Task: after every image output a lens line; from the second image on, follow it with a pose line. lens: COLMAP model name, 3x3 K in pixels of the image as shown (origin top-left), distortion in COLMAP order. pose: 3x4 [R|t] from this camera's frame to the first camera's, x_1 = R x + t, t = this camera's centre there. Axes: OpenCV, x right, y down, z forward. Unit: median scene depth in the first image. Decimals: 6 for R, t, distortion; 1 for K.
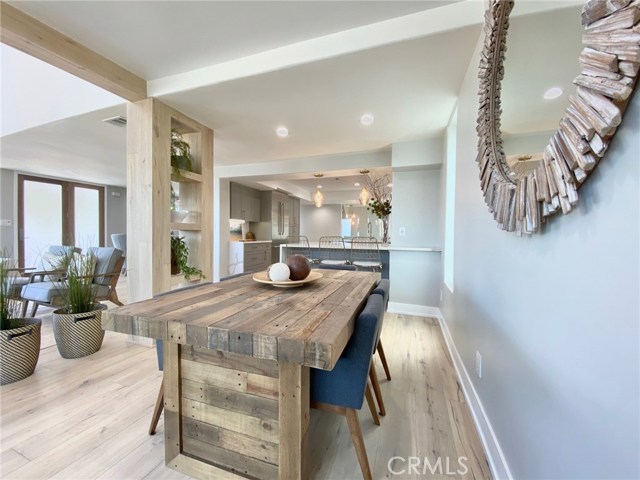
lens RADIAL K [[256.3, 0, 320.0], [0, 256.3, 240.0], [0, 0, 1]] dist [-0.000697, -0.000180]
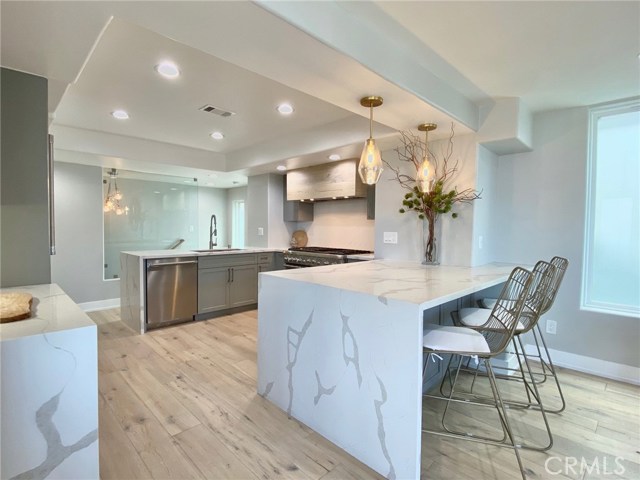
lens RADIAL K [[319.9, 0, 318.4], [0, 319.9, 241.3], [0, 0, 1]] dist [0.019889, -0.018881]
pose [[0.434293, -0.042522, 0.899767, -0.357328], [0.016868, 0.999094, 0.039074, -0.045616], [-0.900614, -0.001792, 0.434617, 0.634842]]
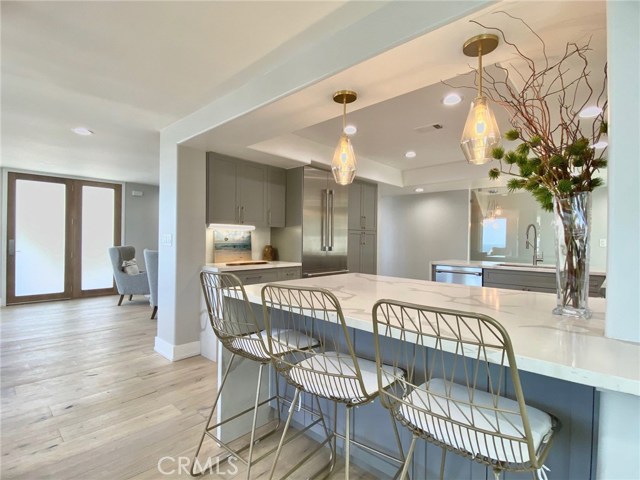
lens RADIAL K [[319.9, 0, 318.4], [0, 319.9, 241.3], [0, 0, 1]] dist [0.019889, -0.018881]
pose [[0.912750, 0.004031, -0.408499, 0.108229], [-0.013625, 0.999695, -0.020580, -0.028942], [0.408291, 0.024350, 0.912527, 0.425658]]
